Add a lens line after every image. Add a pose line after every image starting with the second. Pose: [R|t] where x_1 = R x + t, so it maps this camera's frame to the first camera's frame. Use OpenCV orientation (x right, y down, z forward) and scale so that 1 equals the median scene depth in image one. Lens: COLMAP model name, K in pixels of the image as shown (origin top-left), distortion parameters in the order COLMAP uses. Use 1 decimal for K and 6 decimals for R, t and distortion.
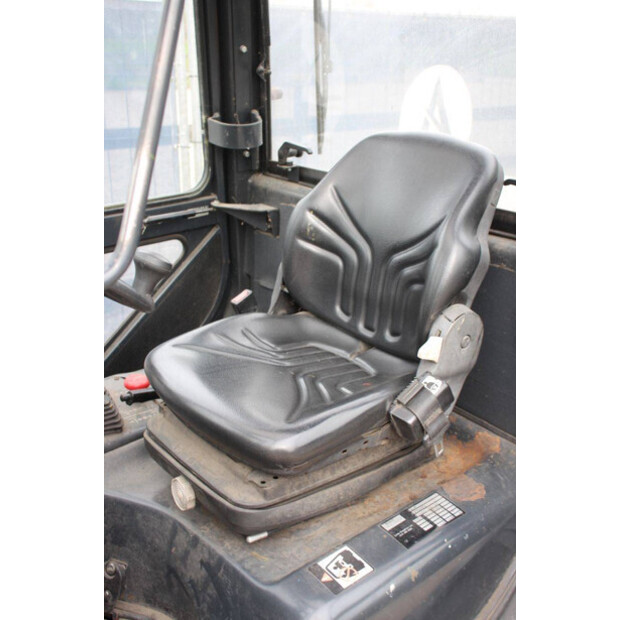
lens RADIAL K [[727.6, 0, 310.0], [0, 727.6, 310.0], [0, 0, 1]] dist [-0.012828, -0.009837]
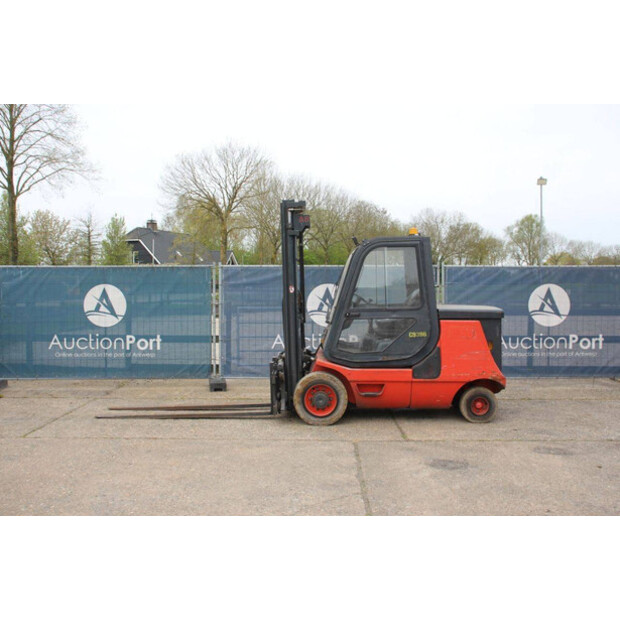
lens RADIAL K [[647.6, 0, 314.4], [0, 647.6, 308.7], [0, 0, 1]] dist [-0.098581, 0.180998]
pose [[0.766038, 0.007314, -0.642753, 2.993033], [-0.209459, 0.948199, -0.238844, 1.427100], [0.607711, 0.317594, 0.727889, -3.528603]]
